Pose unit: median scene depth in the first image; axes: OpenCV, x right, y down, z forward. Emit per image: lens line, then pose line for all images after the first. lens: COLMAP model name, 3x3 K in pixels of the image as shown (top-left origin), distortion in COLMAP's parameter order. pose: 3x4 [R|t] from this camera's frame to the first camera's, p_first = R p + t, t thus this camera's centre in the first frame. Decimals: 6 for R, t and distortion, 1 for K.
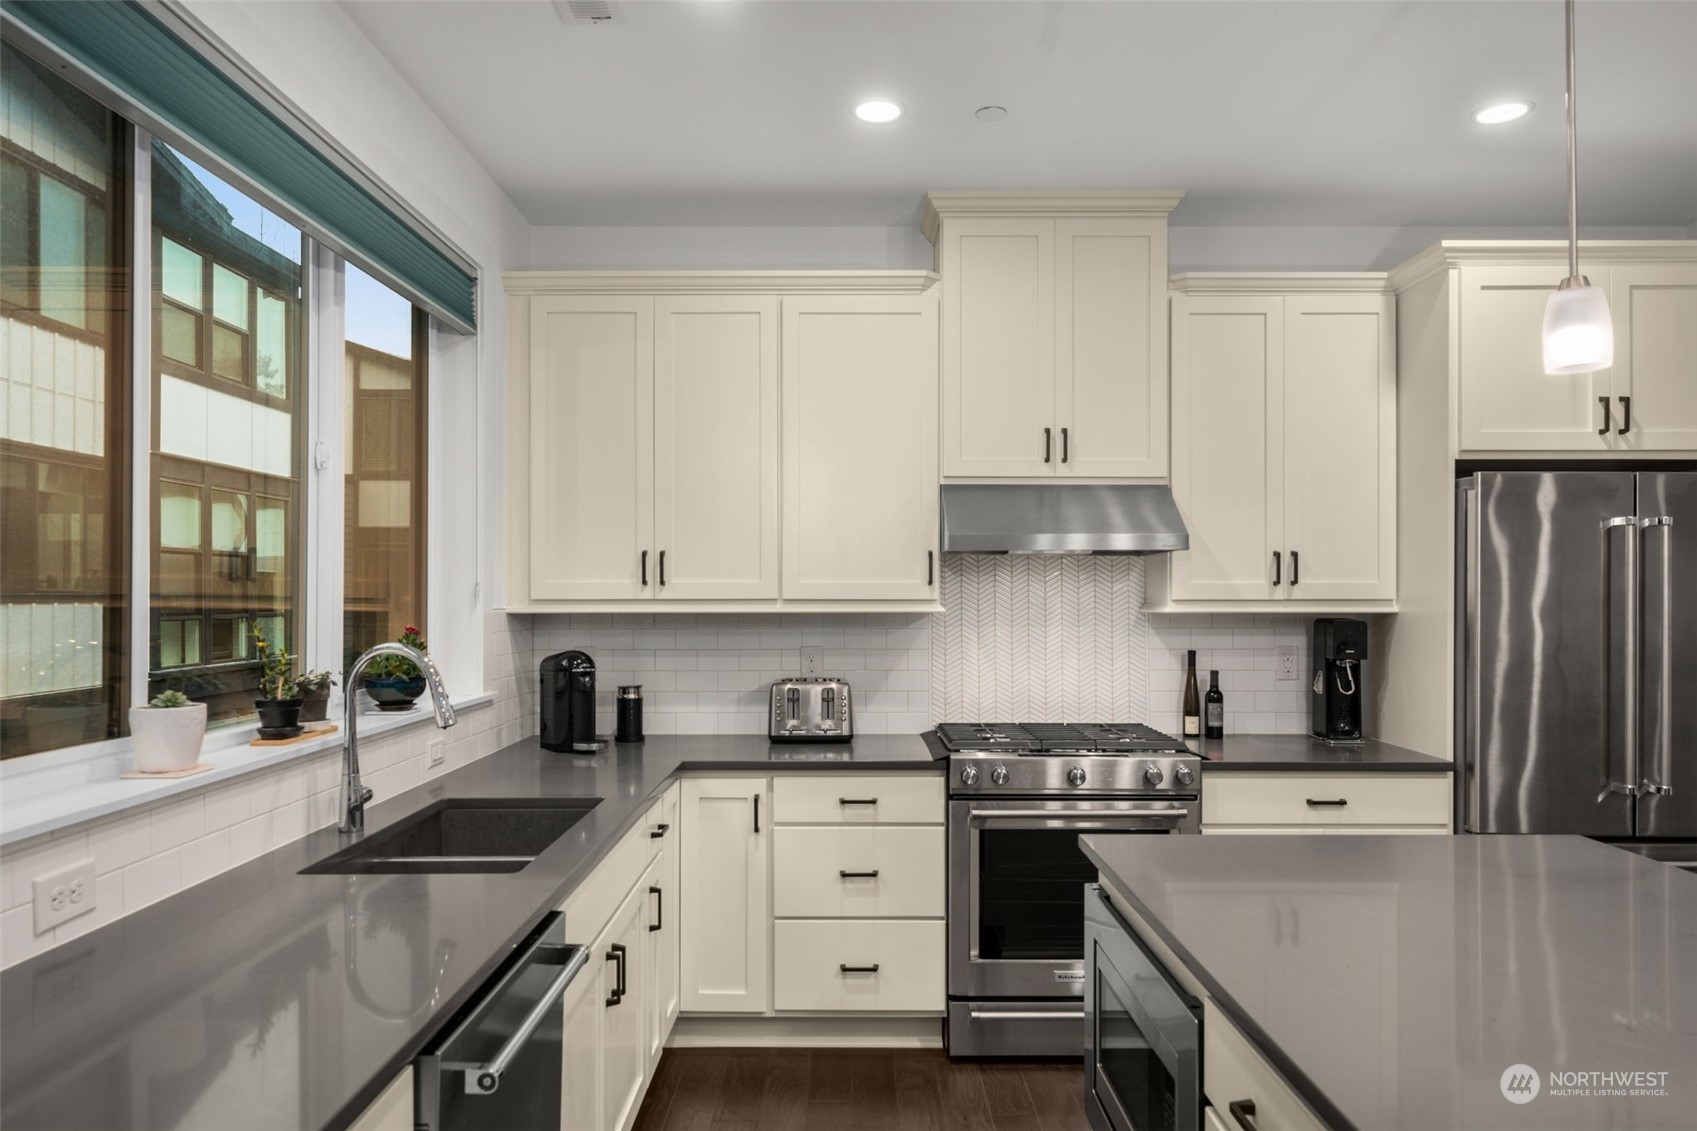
lens RADIAL K [[1187.2, 0, 846.9], [0, 1187.2, 564.8], [0, 0, 1]] dist [0.005501, 0.004237]
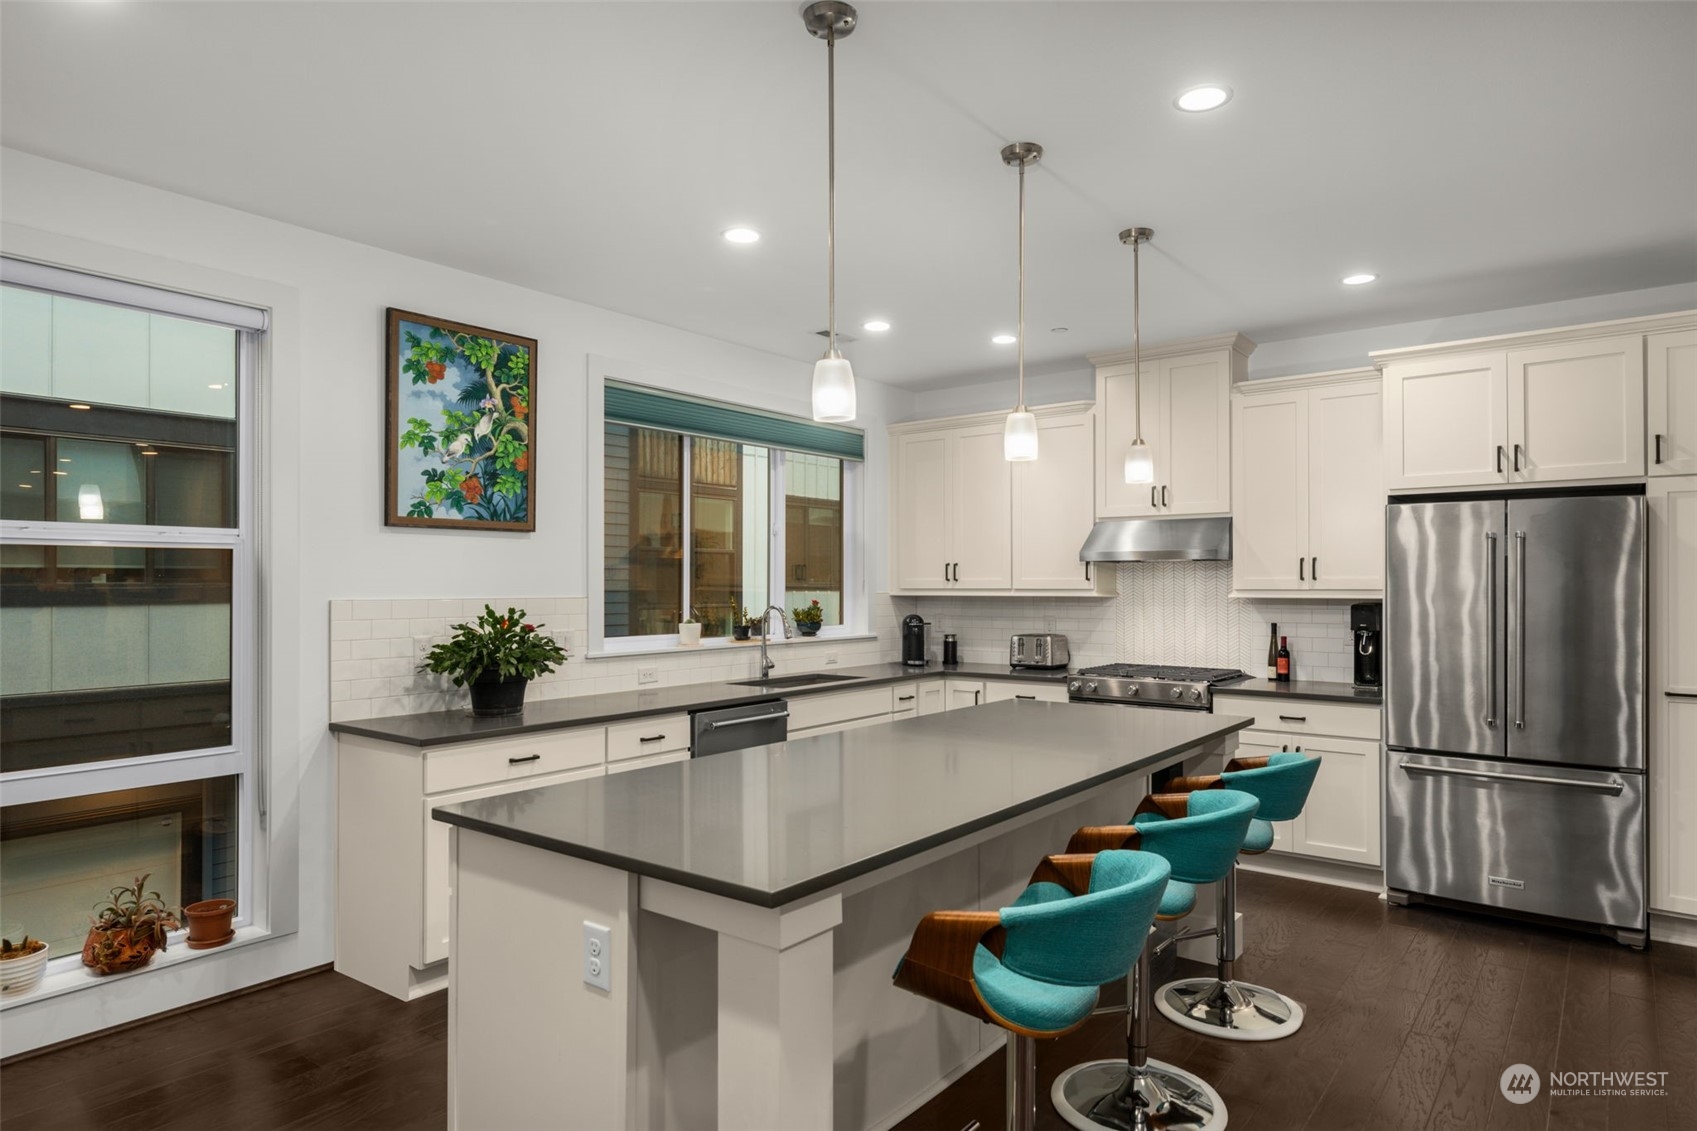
lens RADIAL K [[984.9, 0, 848.5], [0, 984.9, 565.5], [0, 0, 1]] dist [0.003154, -0.000978]
pose [[0.793049, -0.012080, -0.609038, 0.661456], [0.009179, 0.999927, -0.007881, 0.002938], [0.609088, 0.000660, 0.793102, -0.352059]]
